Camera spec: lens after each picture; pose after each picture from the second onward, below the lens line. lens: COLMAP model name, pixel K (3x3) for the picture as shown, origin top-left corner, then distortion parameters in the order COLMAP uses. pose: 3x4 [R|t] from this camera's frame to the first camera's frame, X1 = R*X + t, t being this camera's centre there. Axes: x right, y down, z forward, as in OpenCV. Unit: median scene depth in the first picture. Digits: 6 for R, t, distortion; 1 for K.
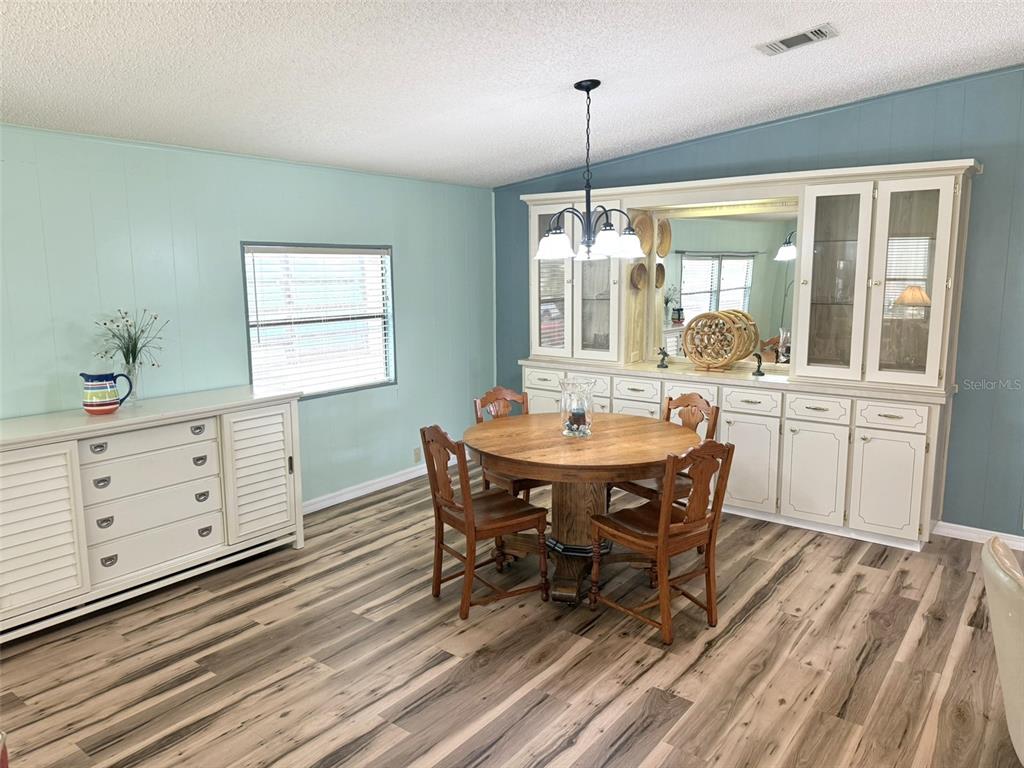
lens RADIAL K [[721.1, 0, 508.2], [0, 721.1, 381.0], [0, 0, 1]] dist [0.004998, -0.004330]
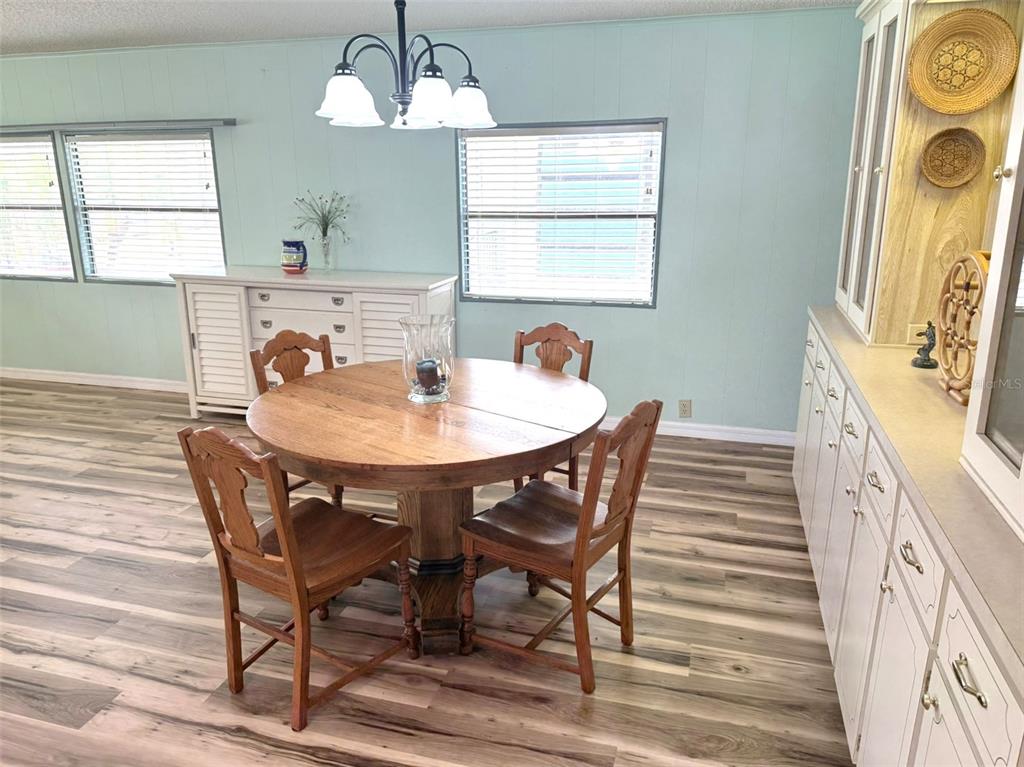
lens RADIAL K [[750.8, 0, 509.0], [0, 750.8, 389.1], [0, 0, 1]] dist [0.003622, 0.001263]
pose [[0.366450, 0.266579, -0.891431, 0.864680], [-0.140480, 0.962946, 0.230217, -0.124171], [0.919771, 0.040865, 0.390321, 0.910242]]
